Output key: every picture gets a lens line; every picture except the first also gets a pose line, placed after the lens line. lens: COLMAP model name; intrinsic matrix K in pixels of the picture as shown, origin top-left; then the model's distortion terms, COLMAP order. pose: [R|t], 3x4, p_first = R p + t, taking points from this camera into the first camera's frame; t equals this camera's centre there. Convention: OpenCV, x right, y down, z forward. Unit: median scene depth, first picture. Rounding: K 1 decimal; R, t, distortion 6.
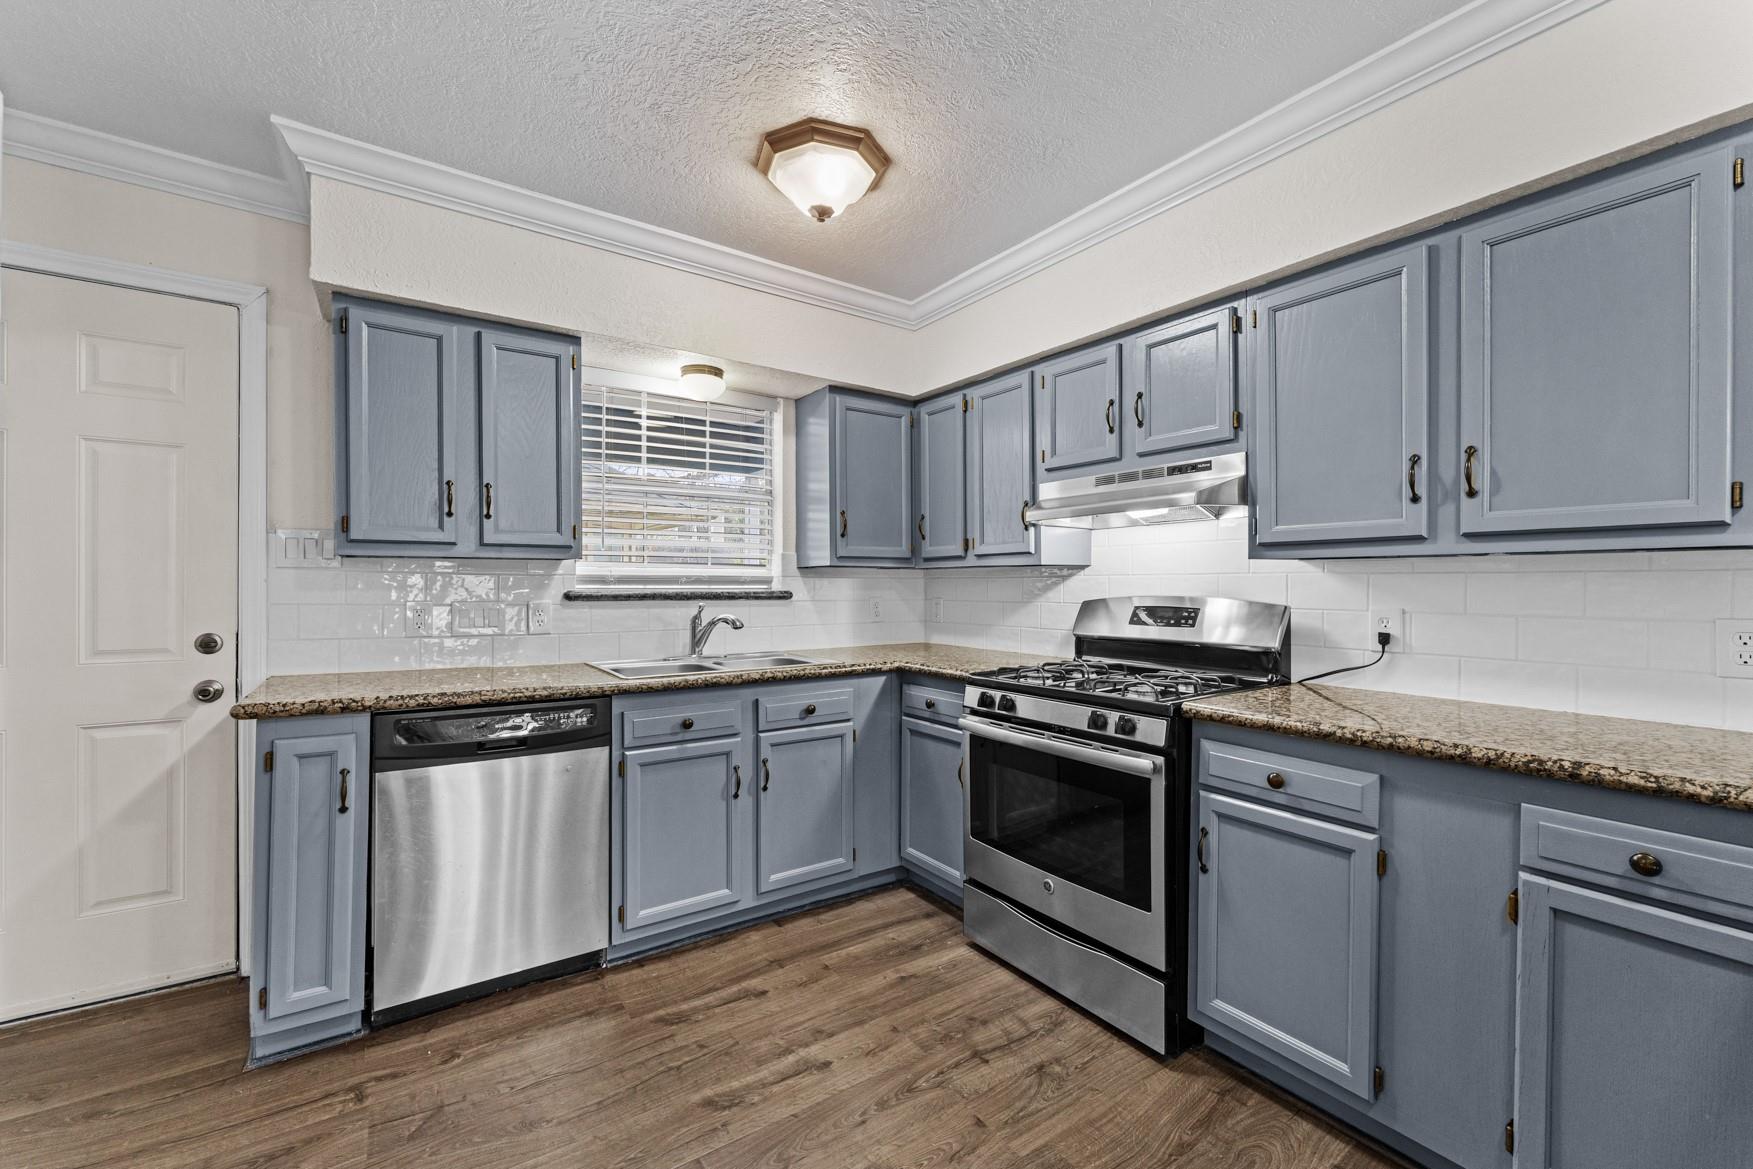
lens RADIAL K [[707.6, 0, 874.1], [0, 707.6, 585.7], [0, 0, 1]] dist [-0.004618, -0.000262]
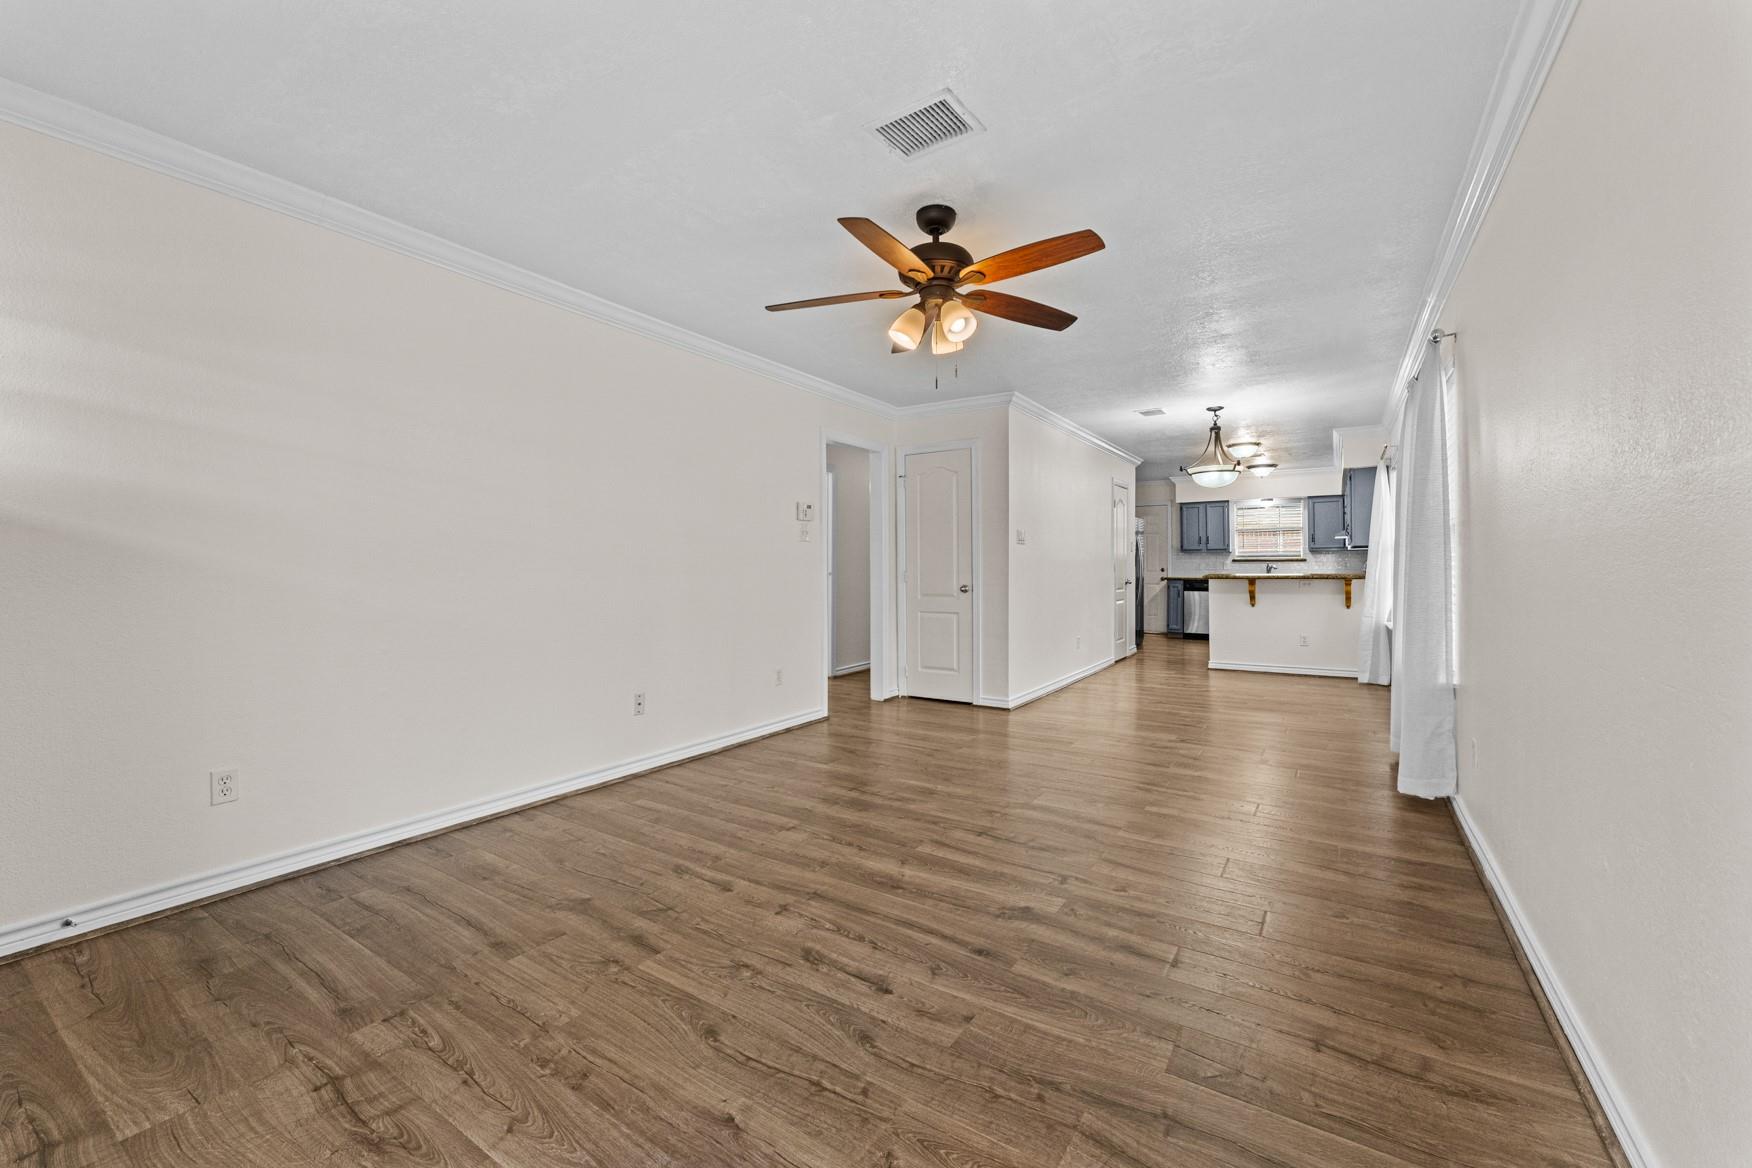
lens RADIAL K [[707.2, 0, 872.9], [0, 707.2, 567.6], [0, 0, 1]] dist [-0.004618, -0.000262]
pose [[0.379877, -0.000520, -0.925037, 1.687197], [0.008620, 0.999958, 0.002978, 0.017082], [0.924997, -0.009105, 0.379865, -1.630000]]
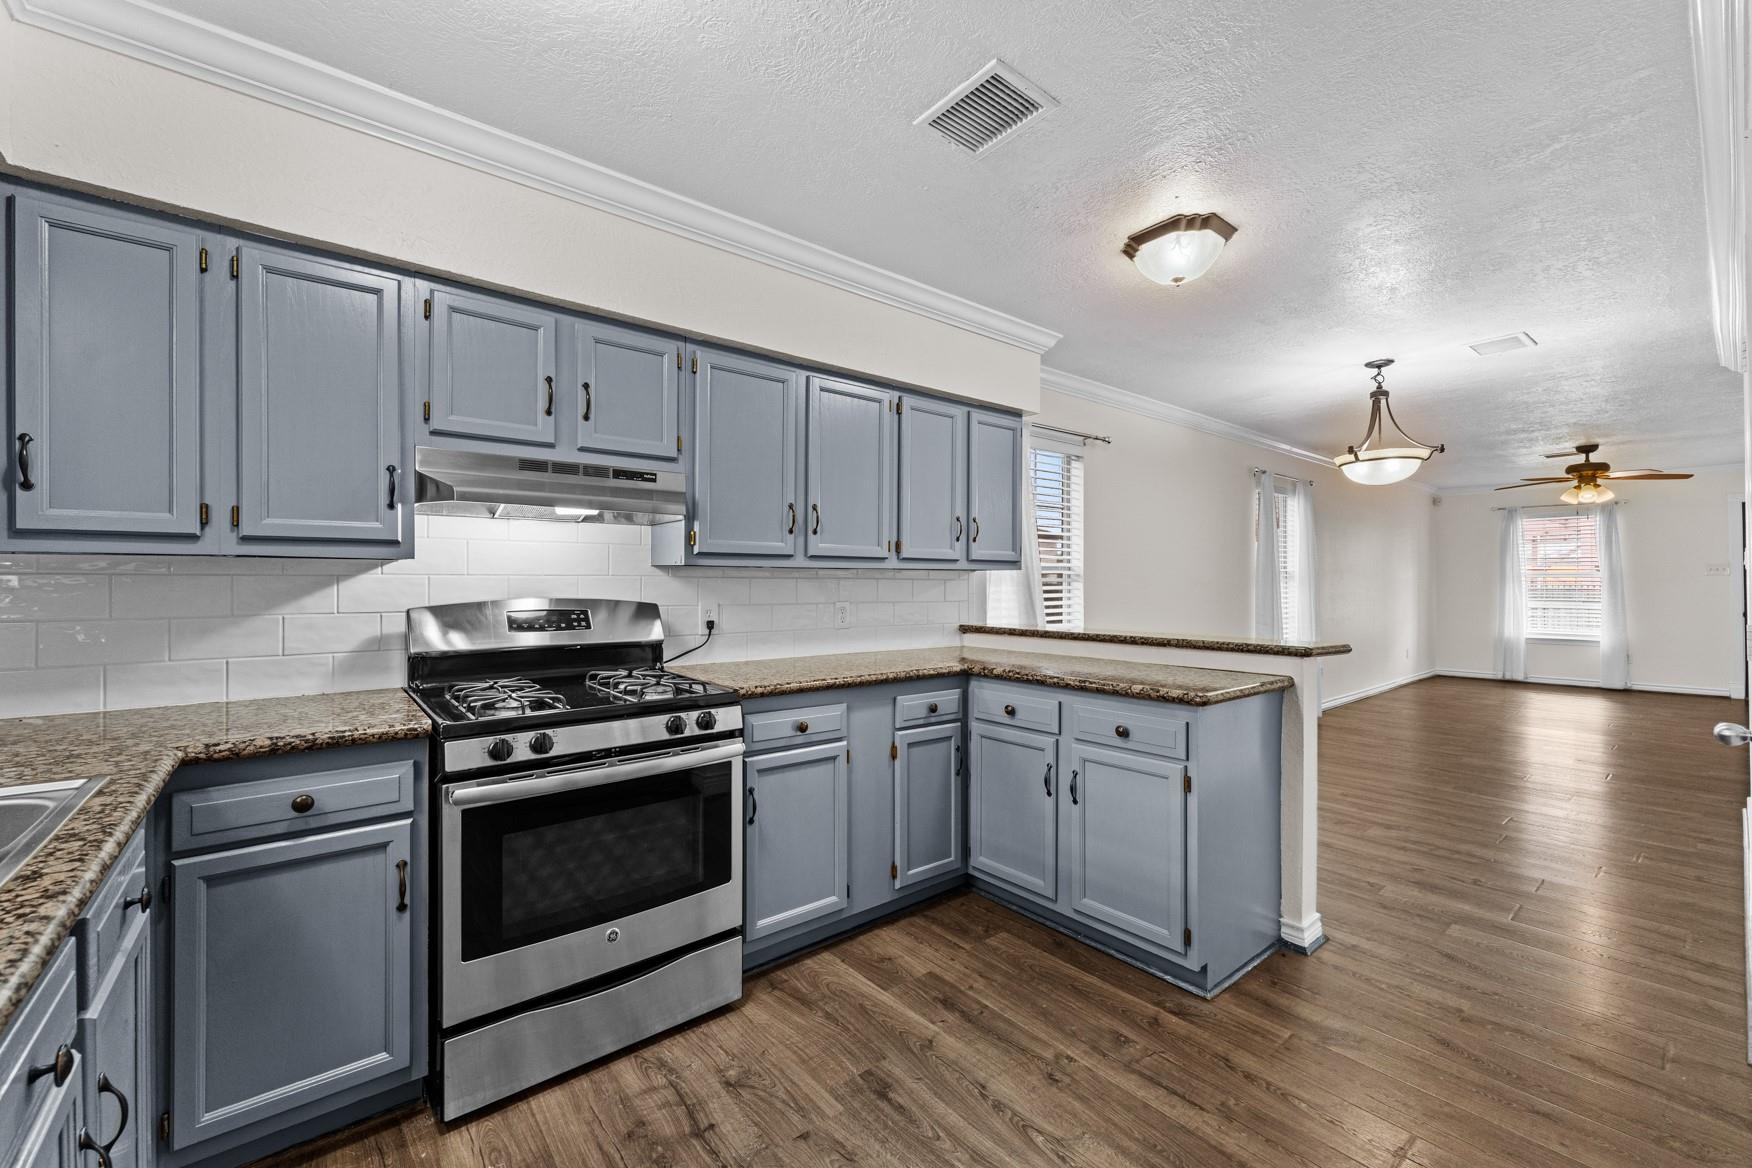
lens RADIAL K [[707.2, 0, 875.6], [0, 707.2, 576.6], [0, 0, 1]] dist [-0.004618, -0.000262]
pose [[-0.084564, 0.006305, 0.996398, -0.738346], [-0.000444, 0.999980, -0.006365, -0.011341], [-0.996418, -0.000981, -0.084560, 0.861292]]
